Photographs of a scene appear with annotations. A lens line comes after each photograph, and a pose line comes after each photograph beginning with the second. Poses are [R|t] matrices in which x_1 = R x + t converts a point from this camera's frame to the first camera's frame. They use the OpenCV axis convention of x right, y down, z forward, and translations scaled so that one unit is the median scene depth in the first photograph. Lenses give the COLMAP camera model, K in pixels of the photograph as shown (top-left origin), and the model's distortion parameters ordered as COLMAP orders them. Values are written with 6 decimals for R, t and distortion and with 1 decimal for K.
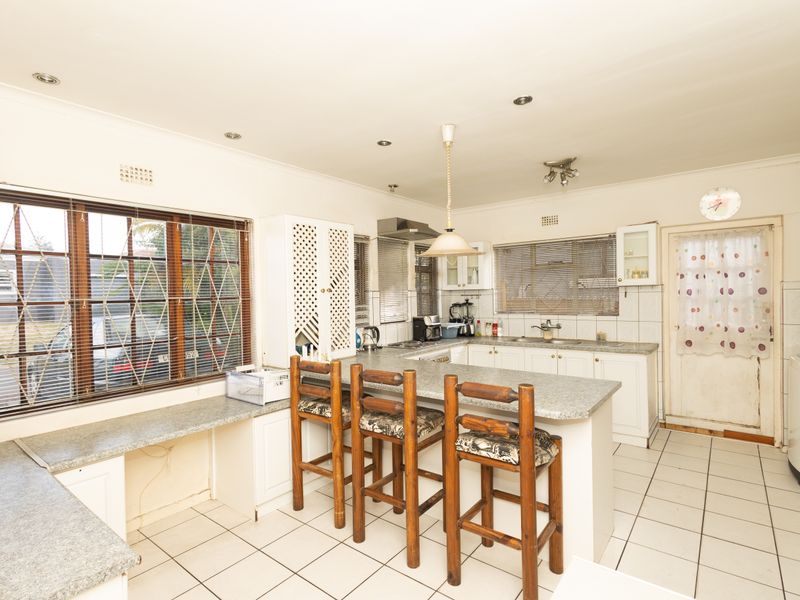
lens RADIAL K [[414.2, 0, 398.3], [0, 414.2, 300.5], [0, 0, 1]] dist [0.003541, 0.000145]
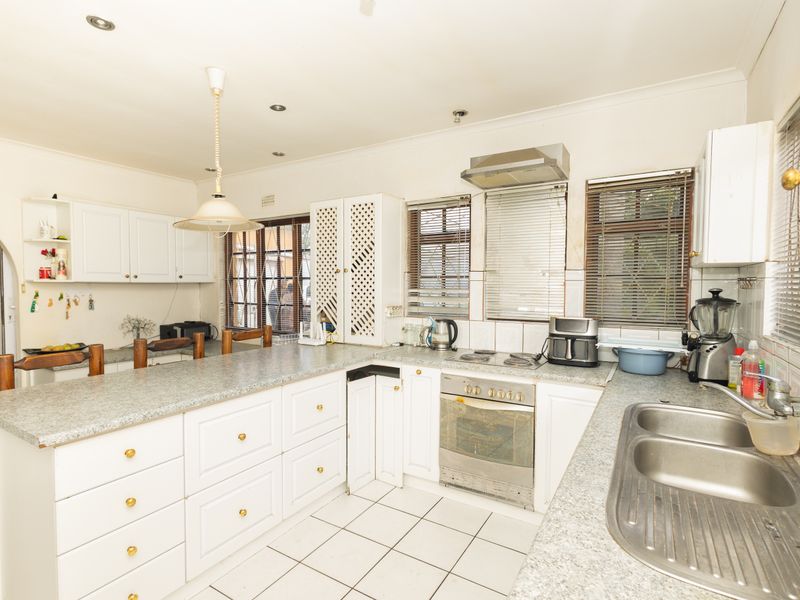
lens RADIAL K [[414.2, 0, 398.3], [0, 414.2, 300.5], [0, 0, 1]] dist [0.003541, 0.000145]
pose [[0.114019, 0.059423, -0.991700, 0.673853], [-0.021145, 0.998129, 0.057377, -0.011409], [0.993254, 0.014428, 0.115062, 0.848158]]
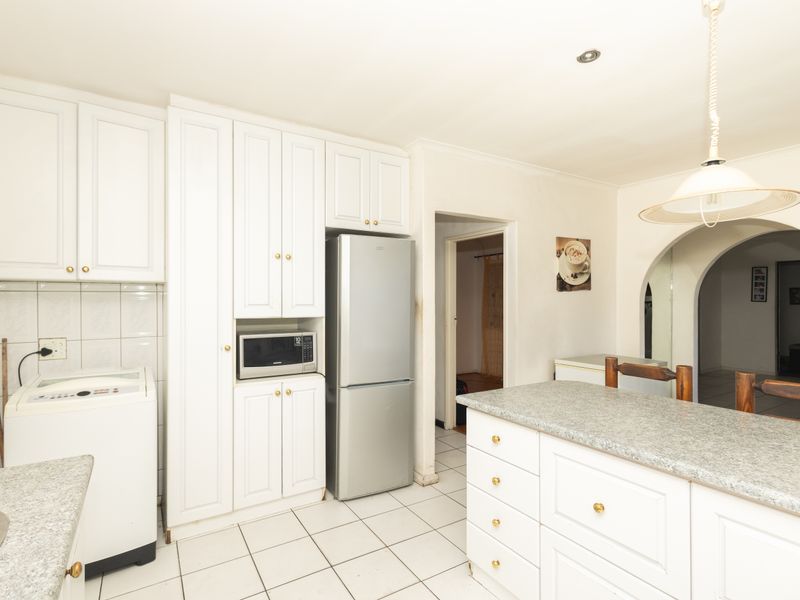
lens RADIAL K [[414.2, 0, 398.3], [0, 414.2, 300.5], [0, 0, 1]] dist [0.003541, 0.000145]
pose [[-0.940997, 0.016819, 0.337997, 0.222243], [0.021398, 0.999723, 0.009827, -0.003599], [-0.337738, 0.016479, -0.941096, 1.109419]]
